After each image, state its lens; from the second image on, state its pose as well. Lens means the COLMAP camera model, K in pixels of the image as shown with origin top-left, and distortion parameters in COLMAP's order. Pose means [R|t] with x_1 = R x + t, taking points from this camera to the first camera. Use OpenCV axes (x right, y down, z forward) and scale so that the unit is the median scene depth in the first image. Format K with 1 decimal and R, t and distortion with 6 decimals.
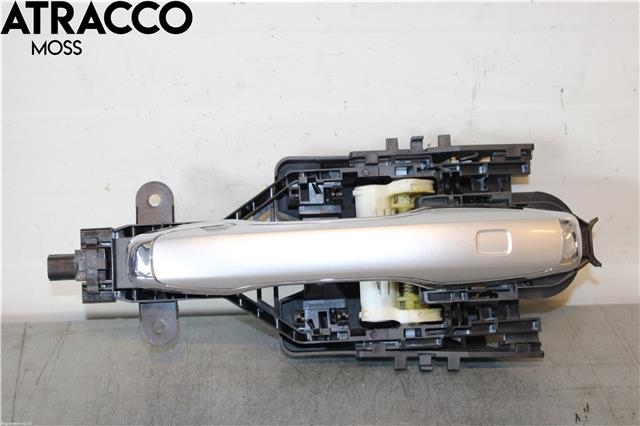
lens RADIAL K [[1104.1, 0, 318.4], [0, 1104.1, 223.5], [0, 0, 1]] dist [0.007800, 0.128133]
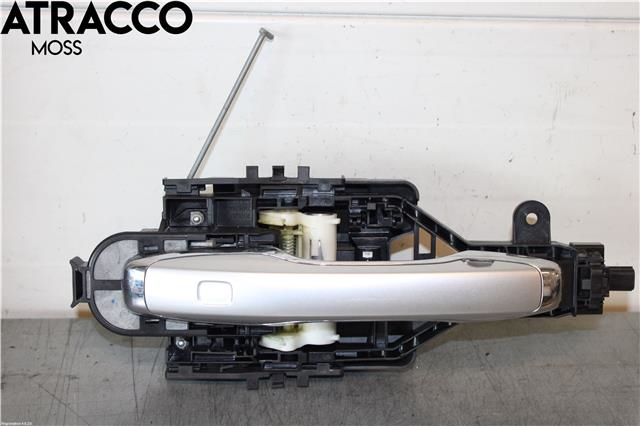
lens RADIAL K [[1104.1, 0, 318.4], [0, 1104.1, 223.5], [0, 0, 1]] dist [0.007800, 0.128133]
pose [[0.998887, 0.021239, 0.042123, -0.141544], [-0.020560, 0.999653, -0.016480, 0.013405], [-0.042458, 0.015596, 0.998977, -0.083104]]
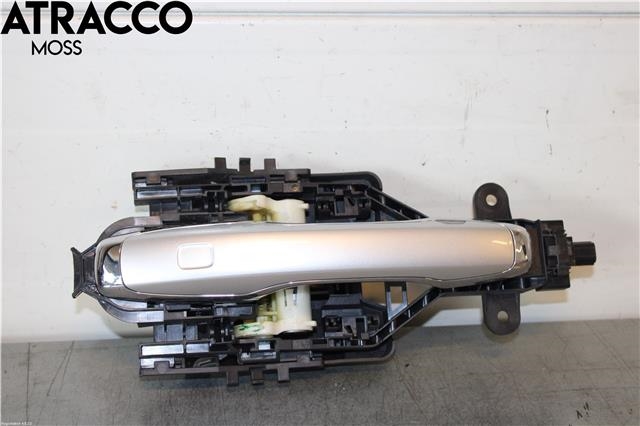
lens RADIAL K [[1104.1, 0, 318.4], [0, 1104.1, 223.5], [0, 0, 1]] dist [0.007800, 0.128133]
pose [[0.997247, -0.006934, 0.073828, -0.082382], [0.014005, 0.995312, -0.095692, 0.089305], [-0.072819, 0.096462, 0.992669, -0.031238]]
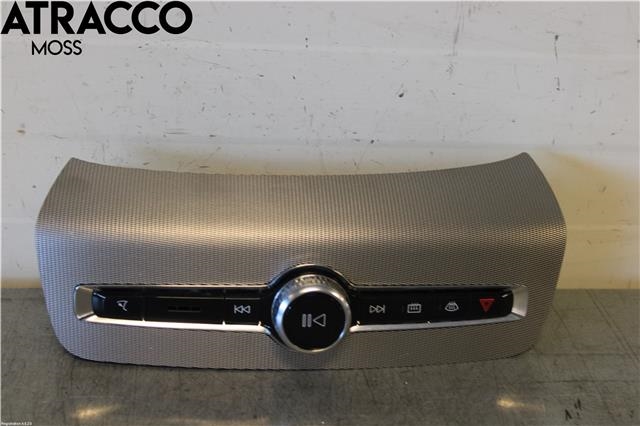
lens RADIAL K [[1104.1, 0, 318.4], [0, 1104.1, 223.5], [0, 0, 1]] dist [0.007800, 0.128133]
pose [[0.997981, 0.033679, 0.053843, -0.007852], [-0.033336, 0.999418, -0.007261, 0.039439], [-0.054056, 0.005451, 0.998523, 0.153127]]
